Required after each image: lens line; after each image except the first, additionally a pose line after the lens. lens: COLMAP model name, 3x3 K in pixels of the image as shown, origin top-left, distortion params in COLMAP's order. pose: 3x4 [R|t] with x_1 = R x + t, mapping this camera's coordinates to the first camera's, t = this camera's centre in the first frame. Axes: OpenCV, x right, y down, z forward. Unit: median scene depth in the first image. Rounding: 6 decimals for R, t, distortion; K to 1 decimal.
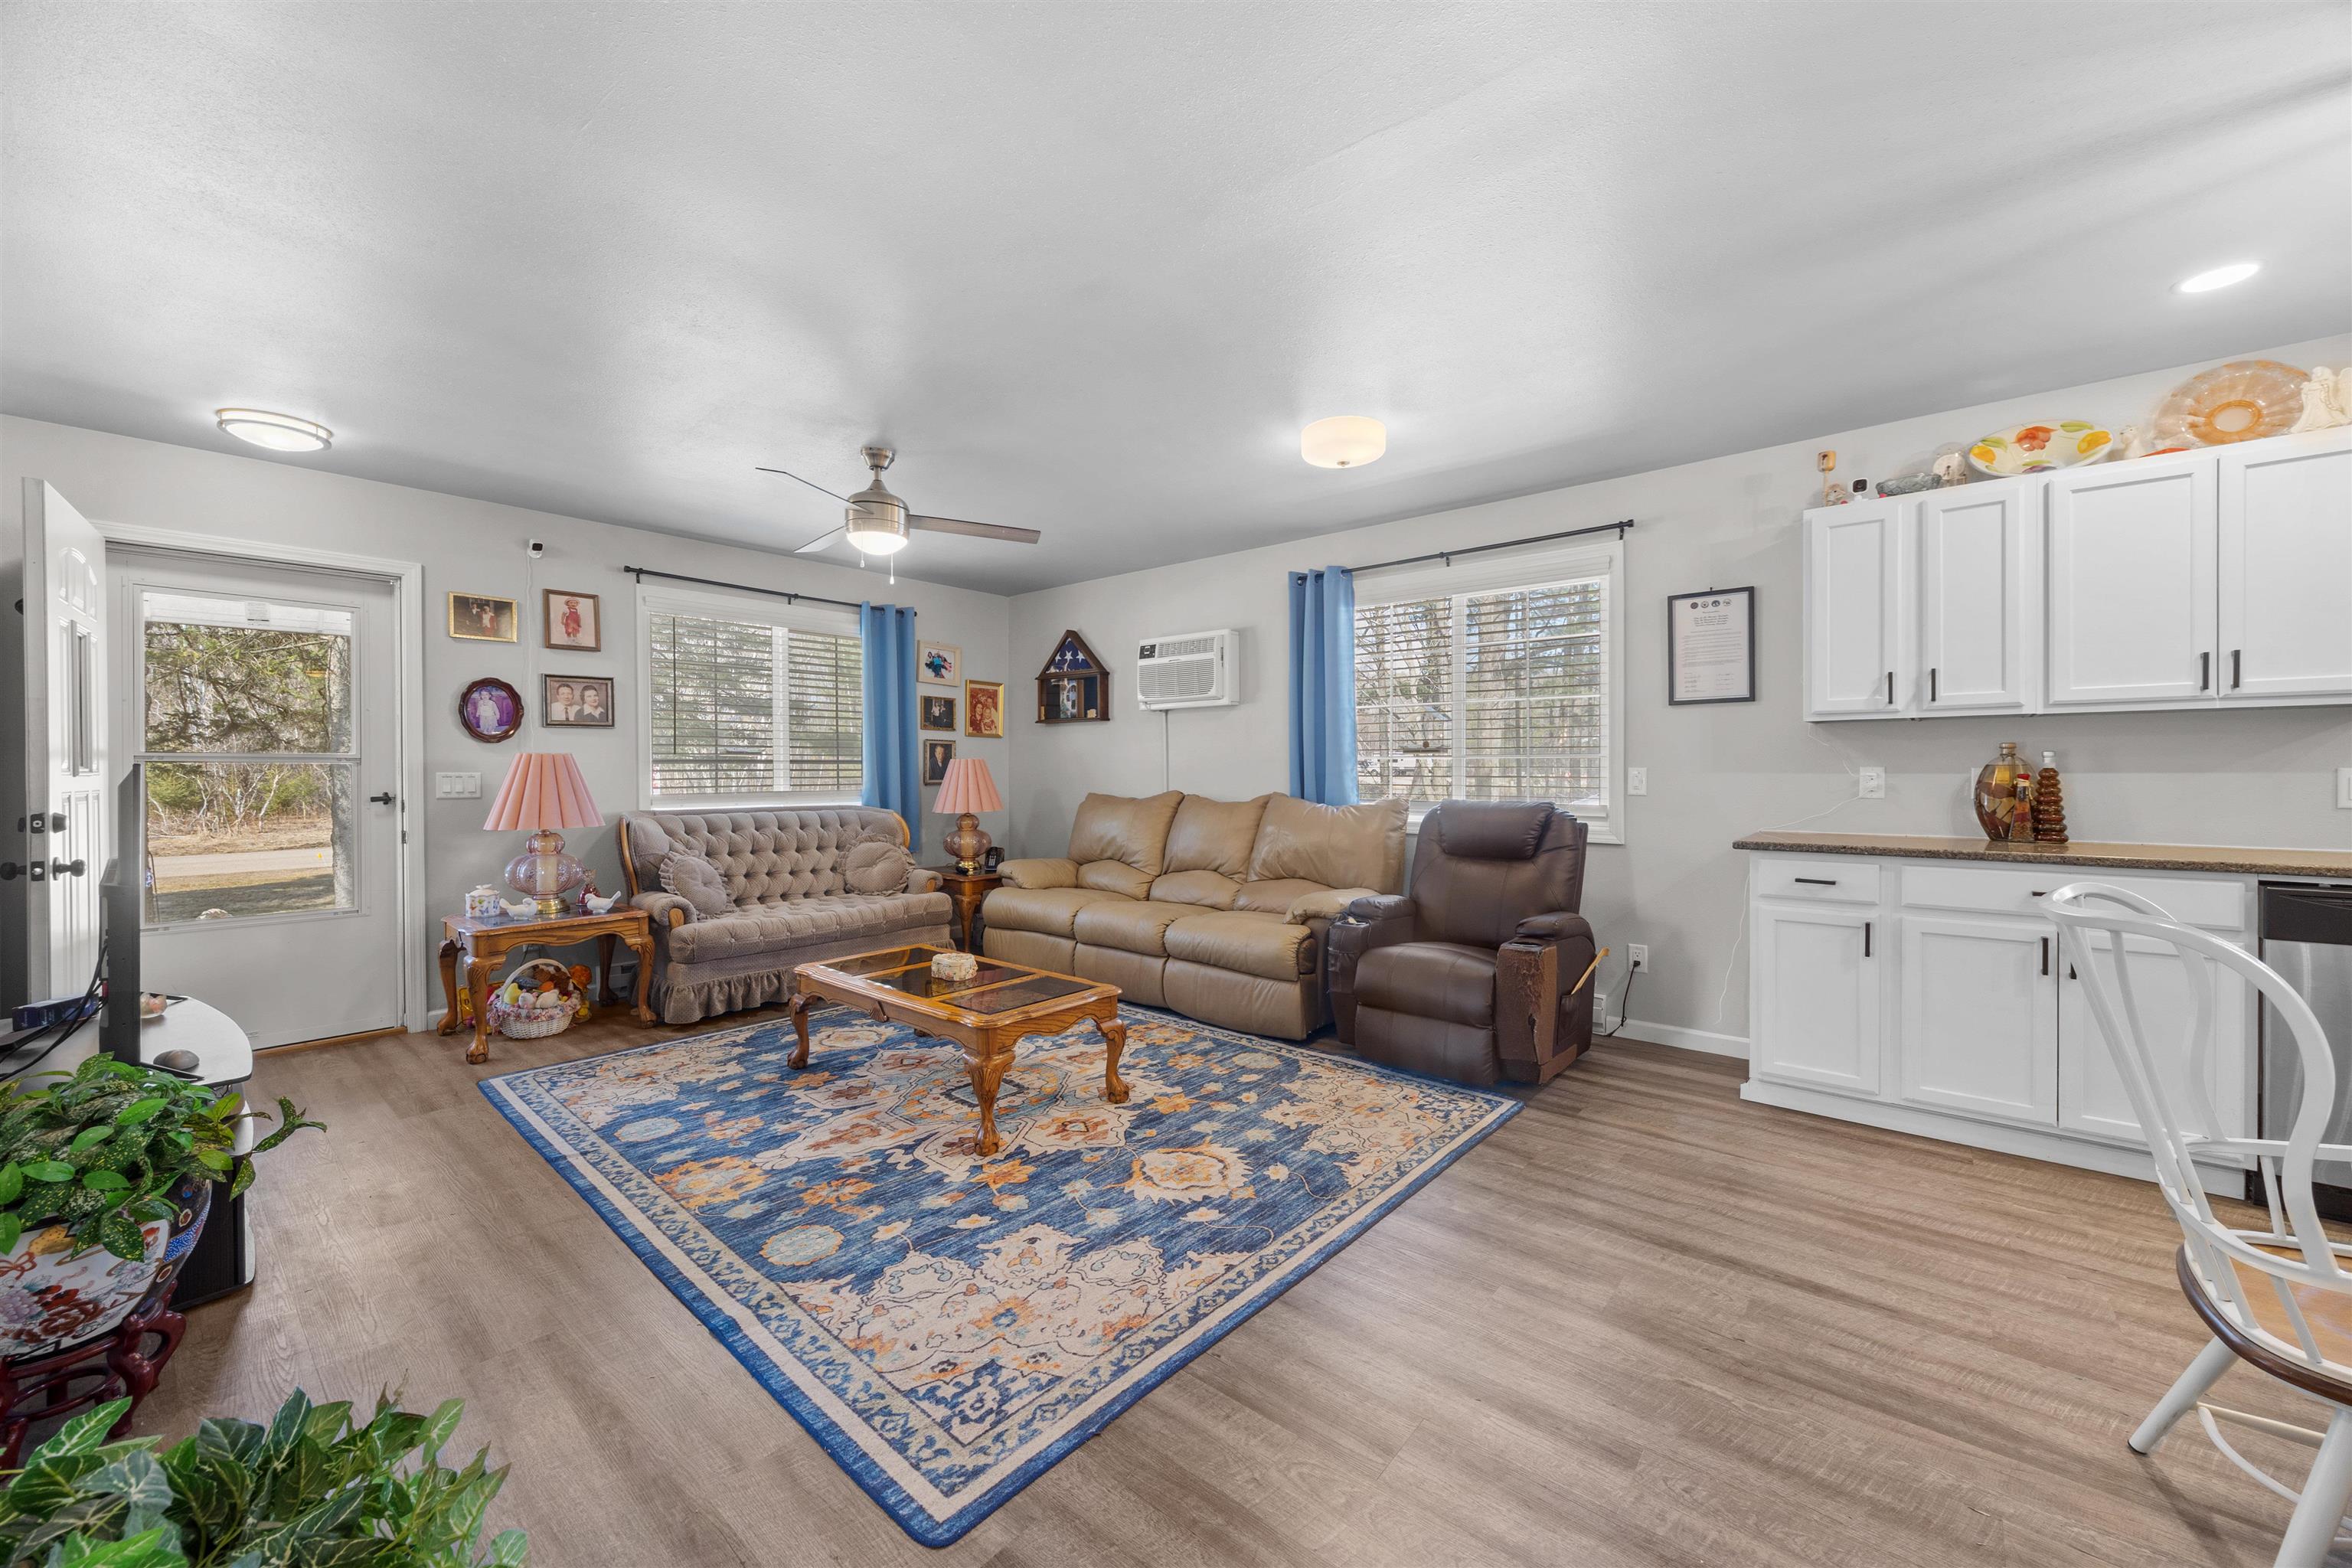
lens RADIAL K [[900.0, 0, 1176.6], [0, 900.0, 772.8], [0, 0, 1]] dist [-0.002178, -0.000197]
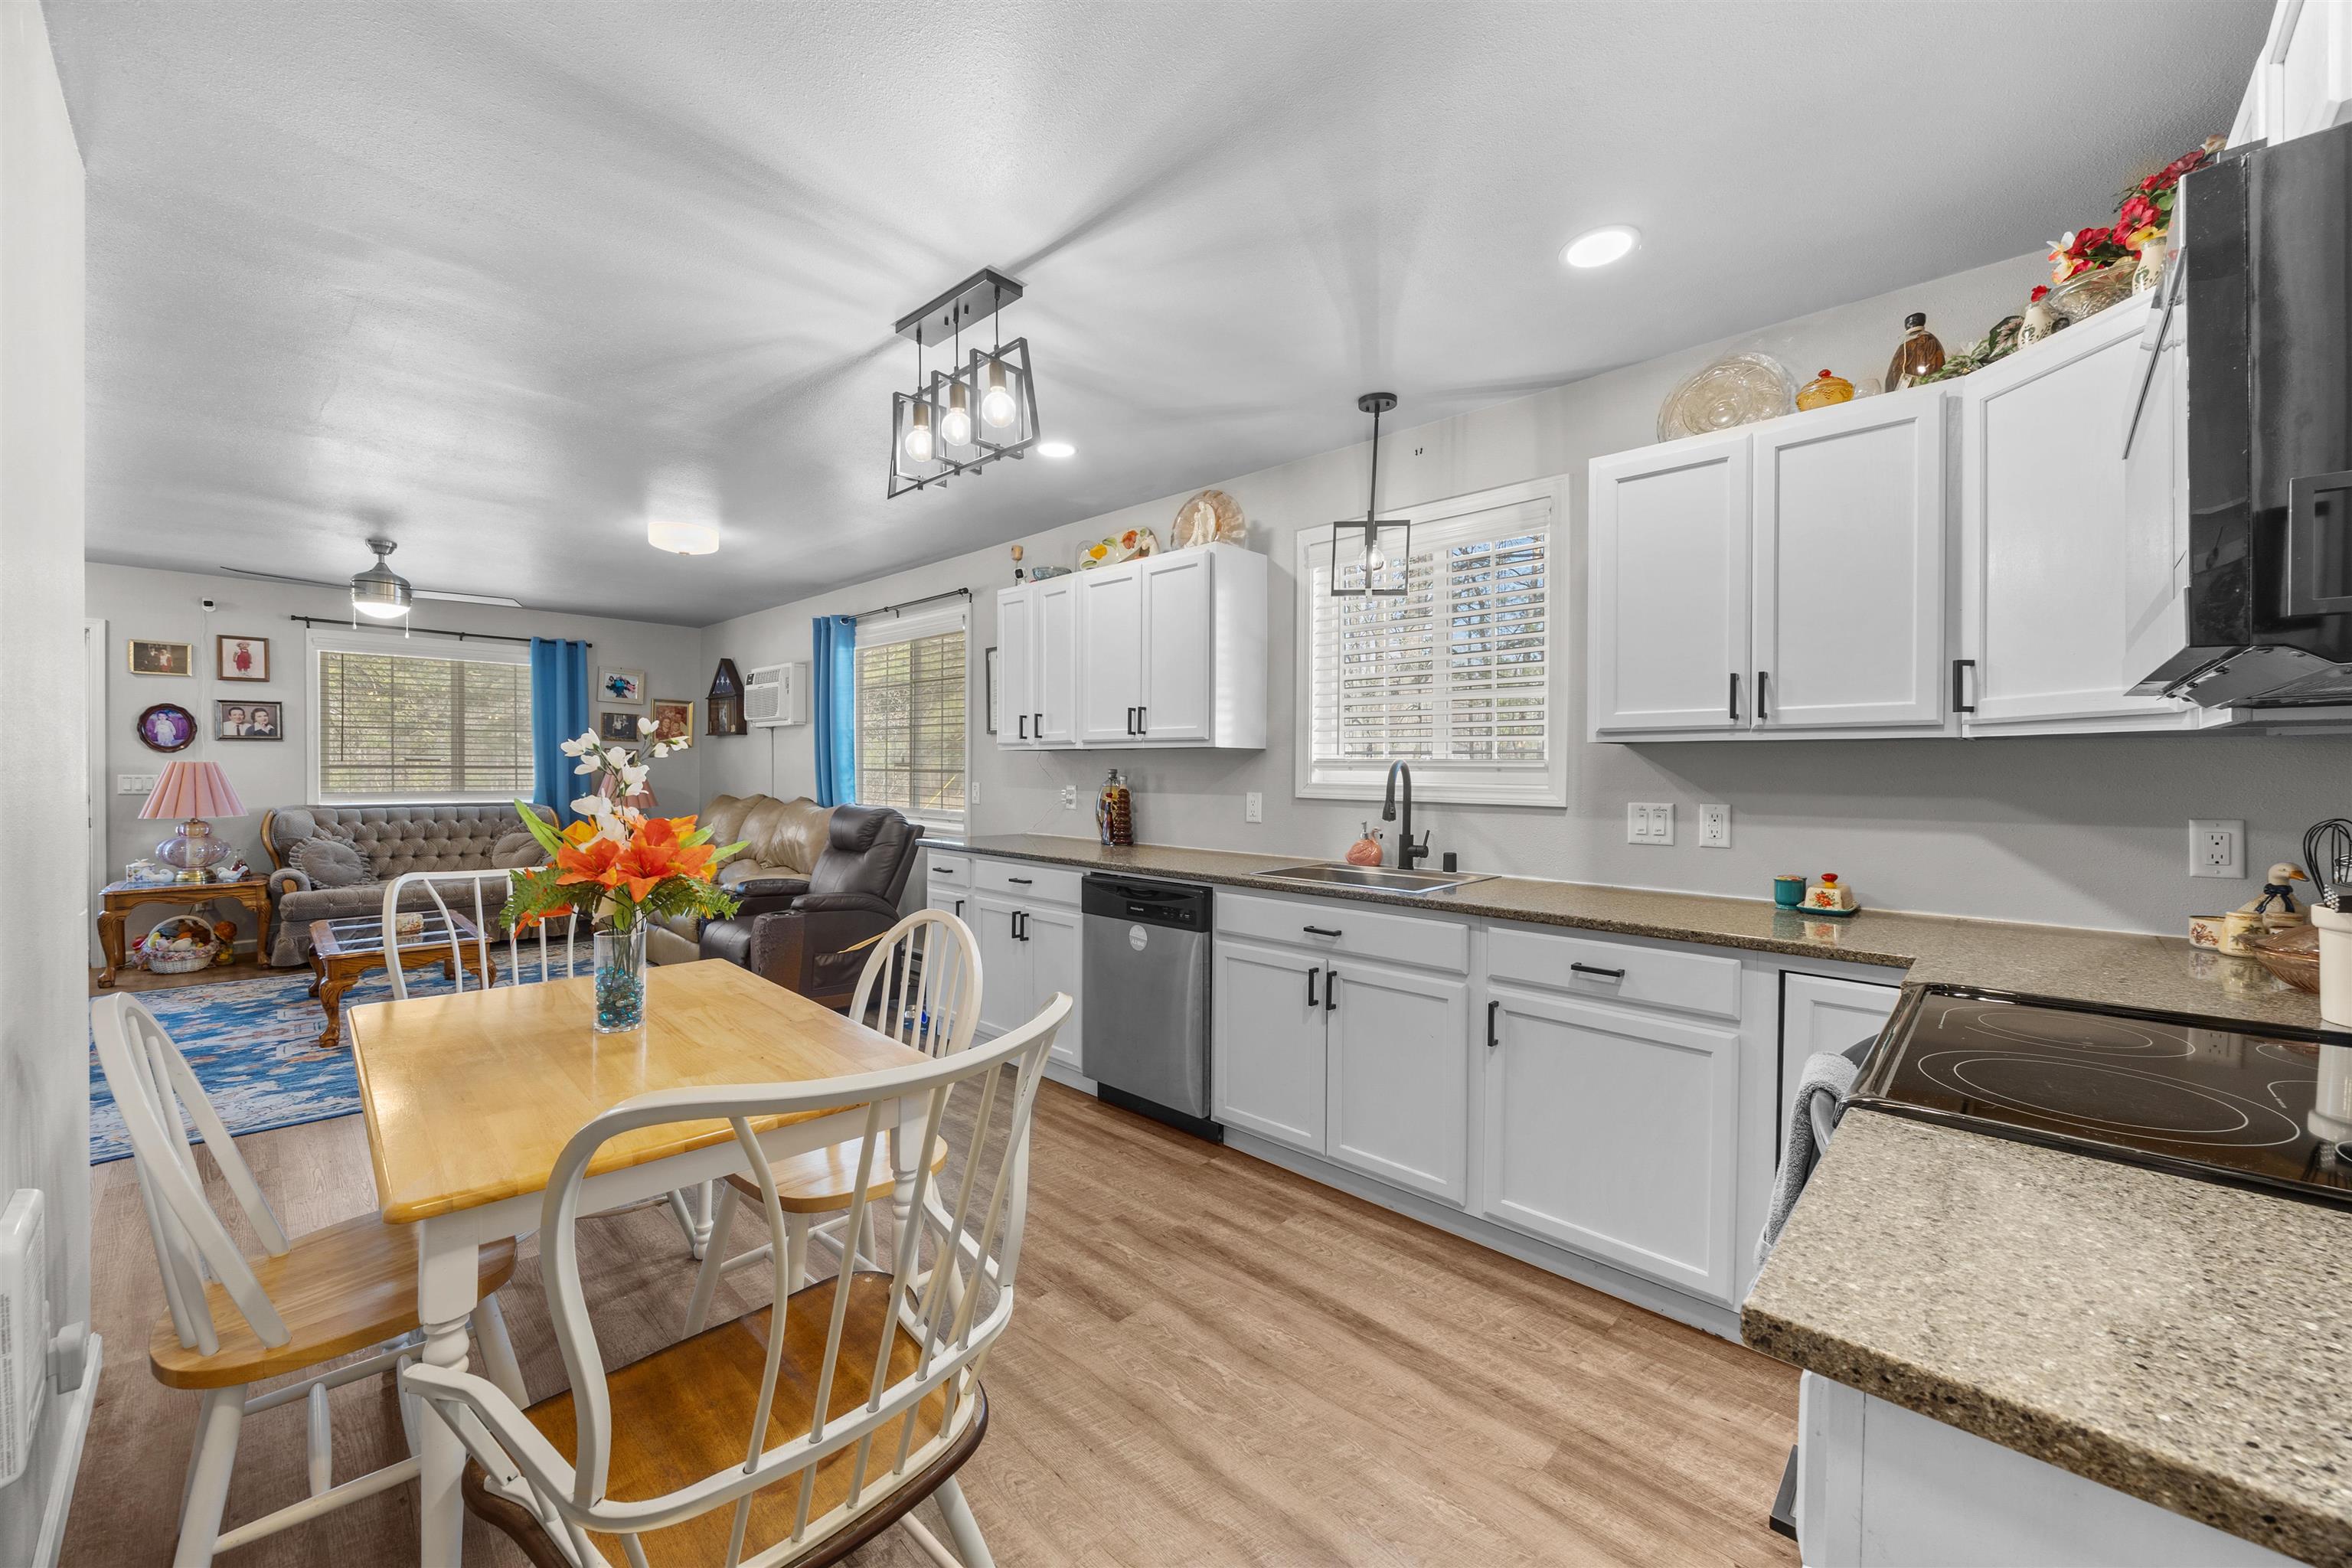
lens RADIAL K [[900.0, 0, 1176.6], [0, 900.0, 772.8], [0, 0, 1]] dist [-0.002178, -0.000197]
pose [[0.998379, 0.010782, -0.055891, 1.073041], [-0.010617, 0.999938, 0.003238, -0.031709], [0.055923, -0.002639, 0.998432, -0.319026]]
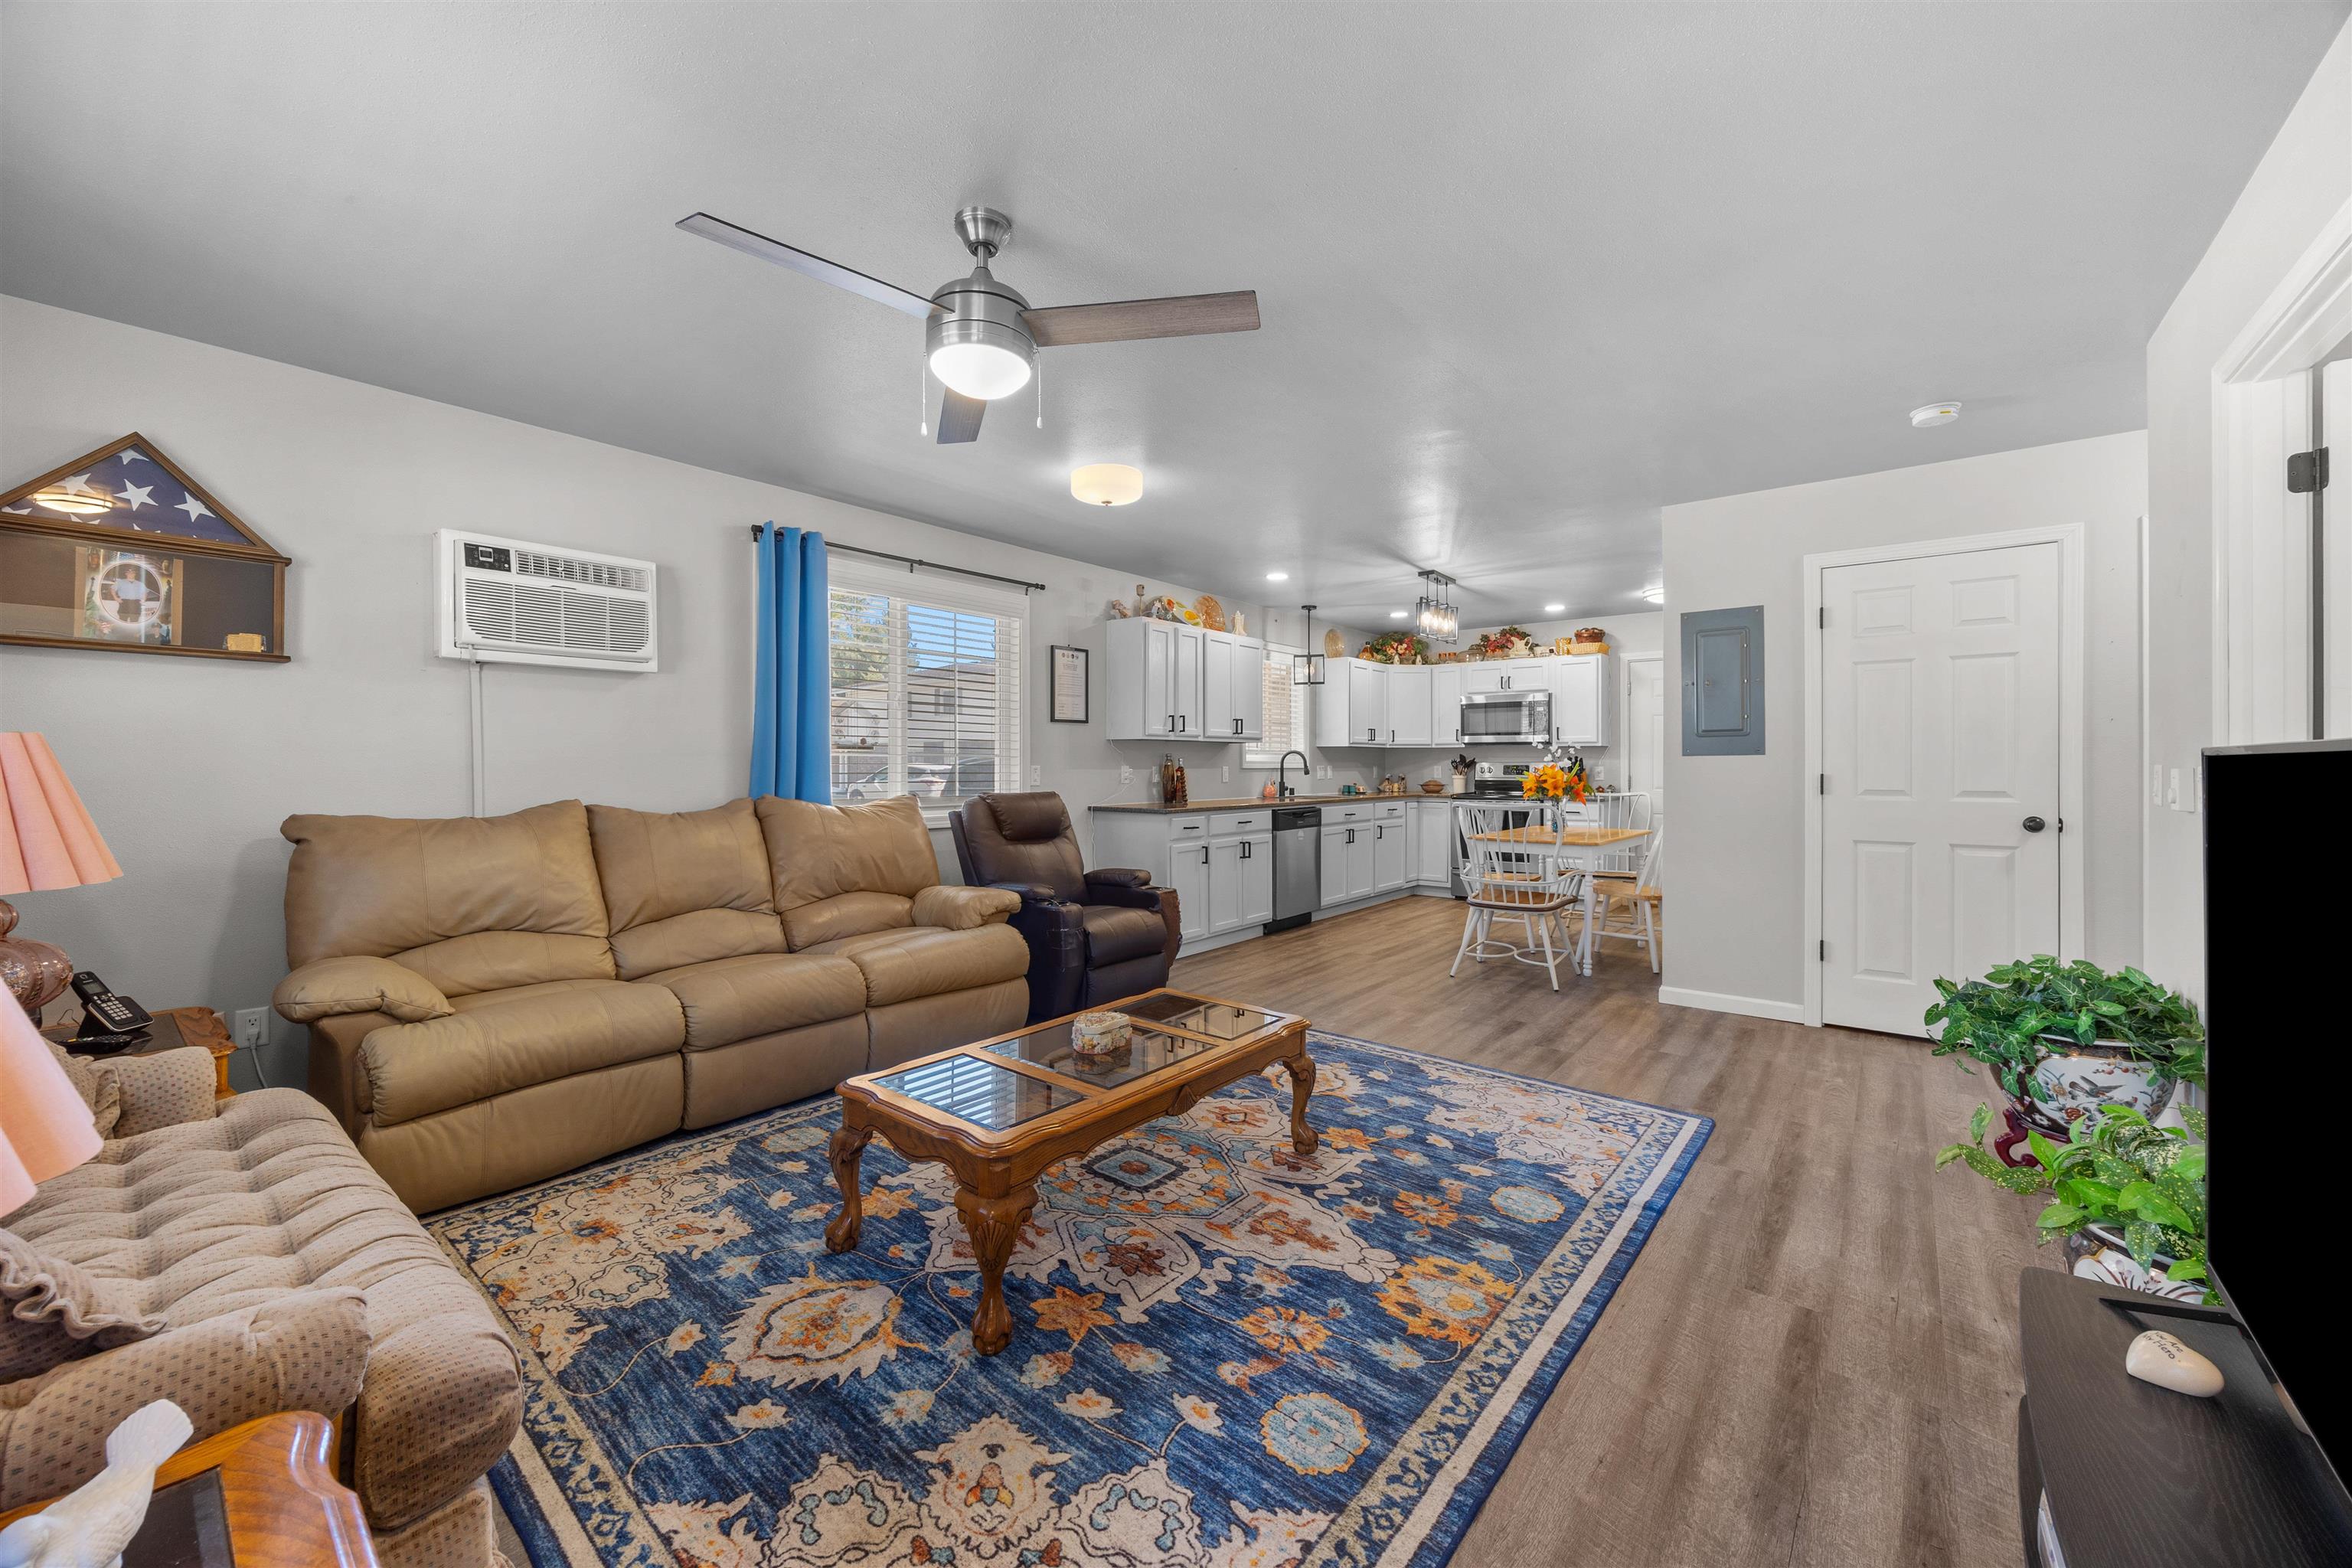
lens RADIAL K [[905.7, 0, 1151.1], [0, 905.7, 764.0], [0, 0, 1]] dist [-0.004400, -0.000133]
pose [[-0.014292, 0.004175, 0.999889, -1.058620], [0.003699, 0.999985, -0.004123, -0.001560], [-0.999891, 0.003639, -0.014307, 1.033985]]
